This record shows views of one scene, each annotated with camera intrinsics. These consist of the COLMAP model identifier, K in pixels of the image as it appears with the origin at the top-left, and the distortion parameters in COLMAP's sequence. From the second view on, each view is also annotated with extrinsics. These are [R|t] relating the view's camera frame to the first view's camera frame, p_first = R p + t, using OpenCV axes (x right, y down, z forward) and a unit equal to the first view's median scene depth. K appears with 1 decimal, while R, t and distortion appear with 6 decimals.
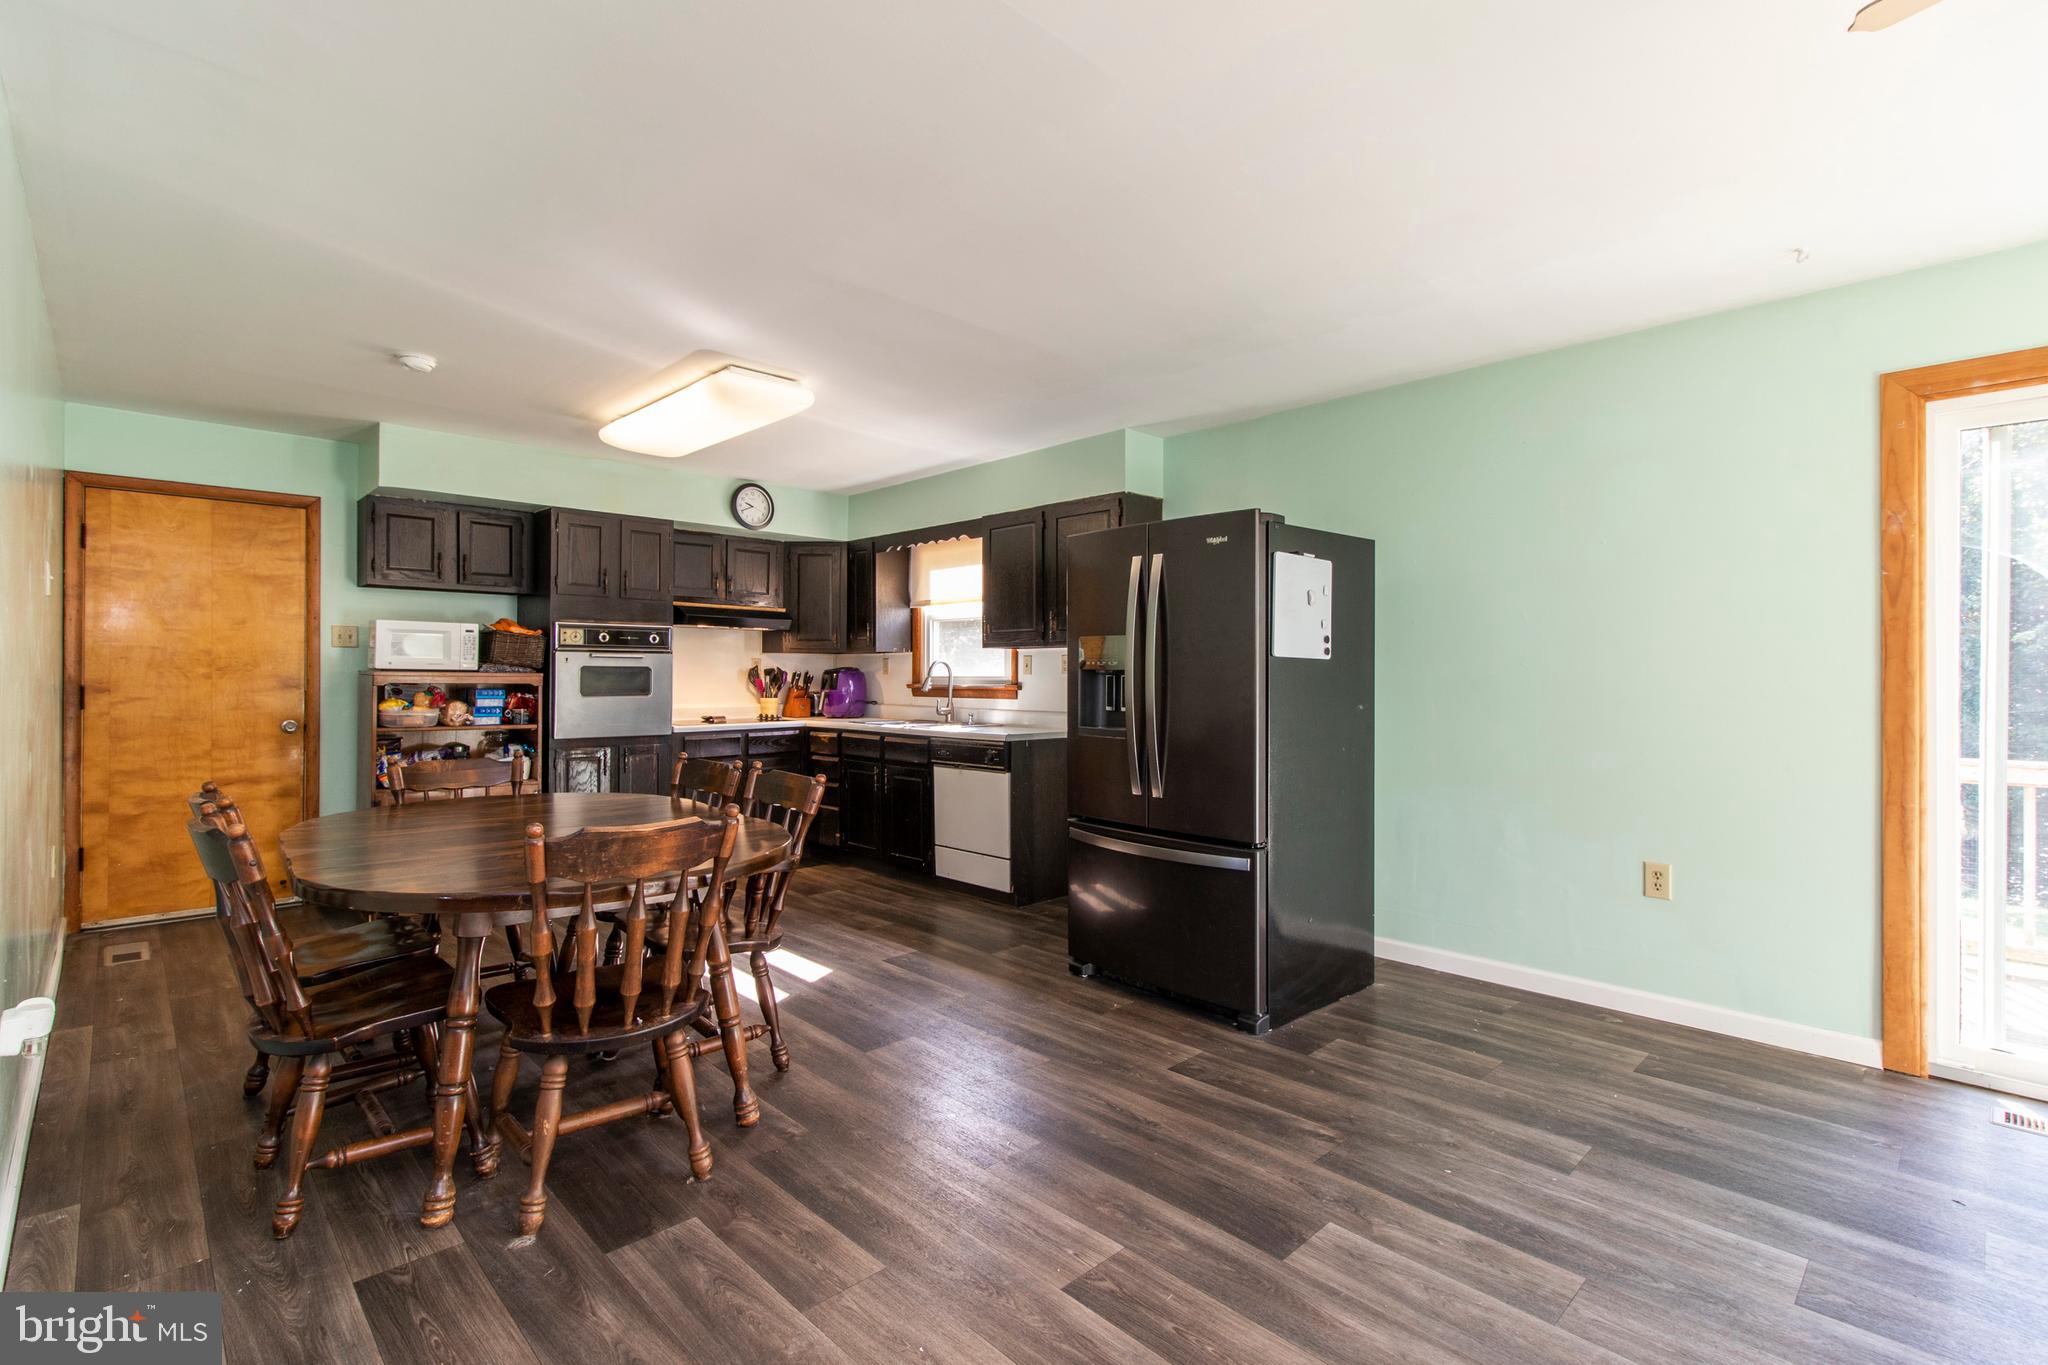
lens RADIAL K [[943.5, 0, 1025.5], [0, 943.5, 672.2], [0, 0, 1]] dist [0.001378, -0.000327]
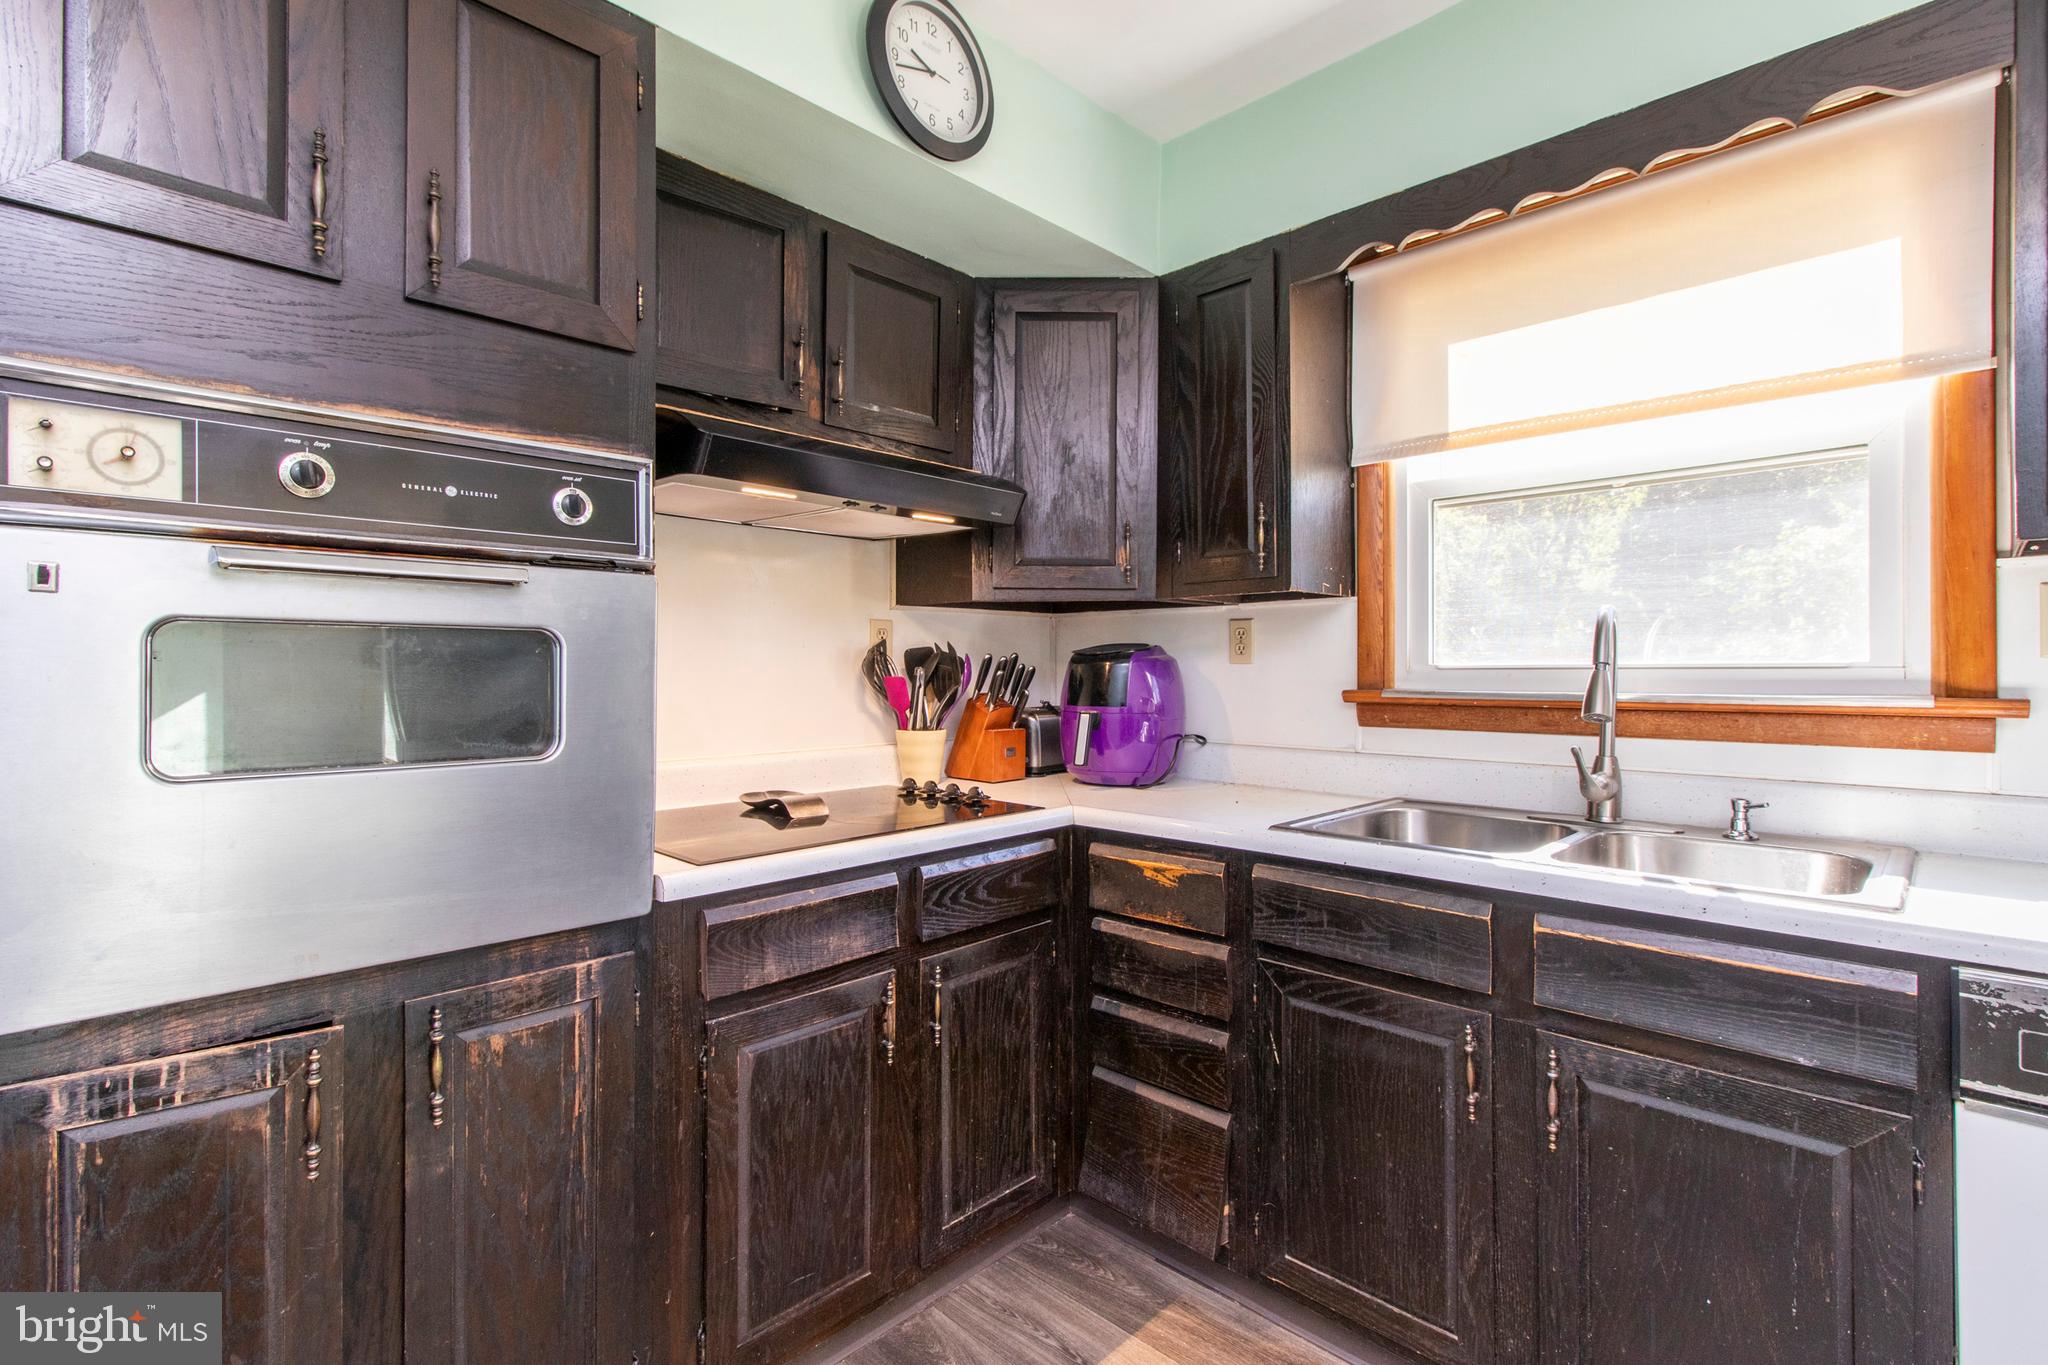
lens RADIAL K [[943.5, 0, 1025.5], [0, 943.5, 672.2], [0, 0, 1]] dist [0.001378, -0.000327]
pose [[0.999683, -0.004106, 0.024836, -0.285175], [0.003995, 0.999982, 0.004483, 0.004434], [-0.024854, -0.004383, 0.999681, 0.758376]]
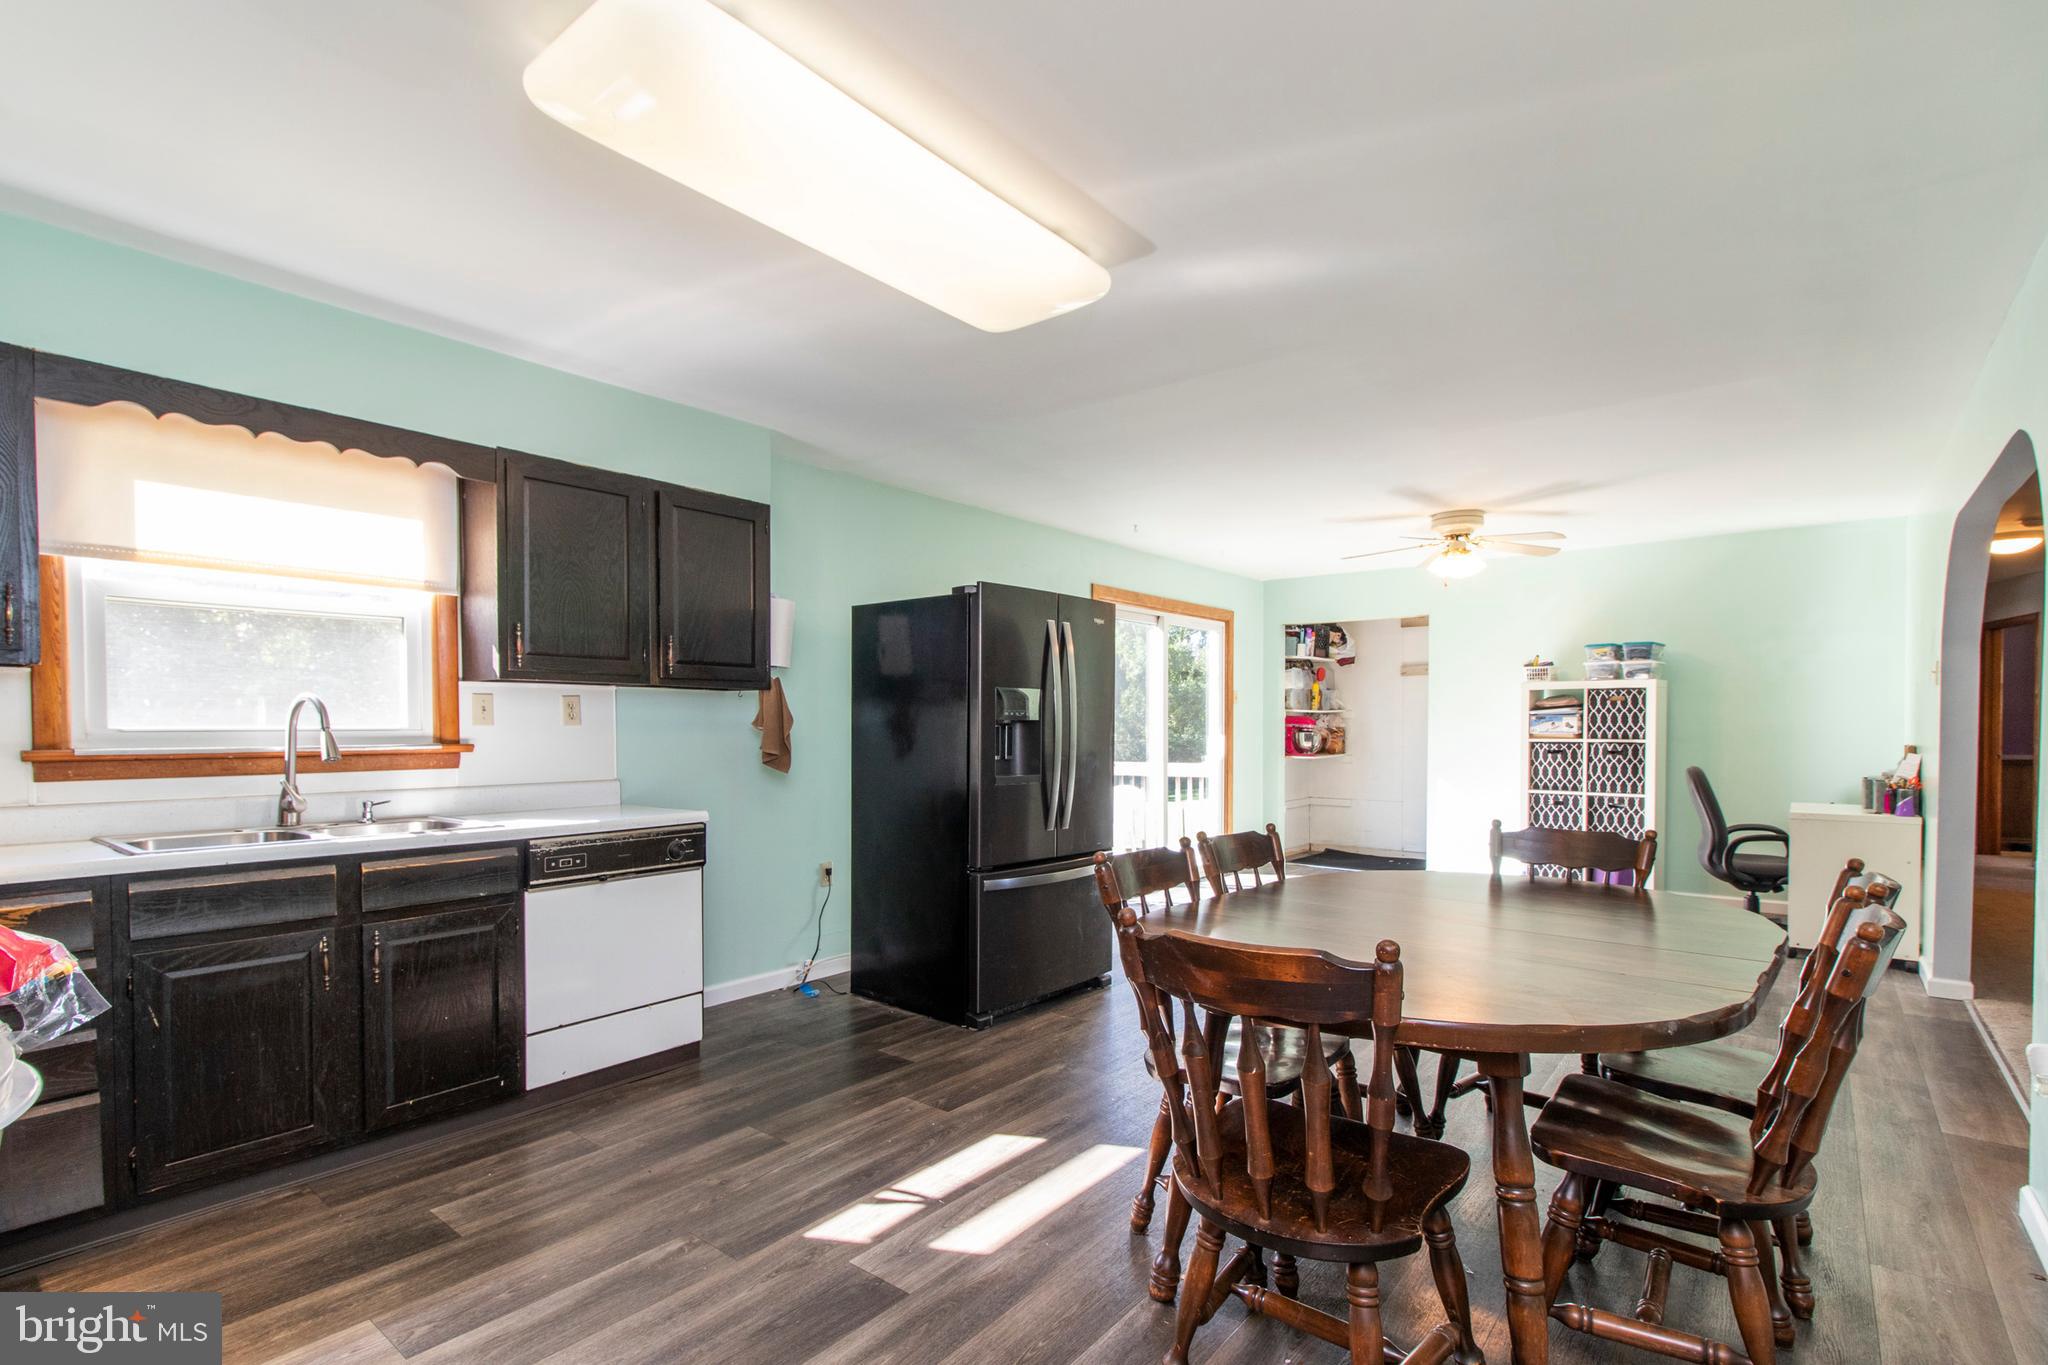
lens RADIAL K [[958.0, 0, 1027.9], [0, 958.0, 746.7], [0, 0, 1]] dist [0.002937, 0.000479]
pose [[-0.120778, -0.025386, 0.992355, -0.643746], [-0.002086, 0.999677, 0.025320, -0.000154], [-0.992677, 0.000988, -0.120792, 0.735719]]
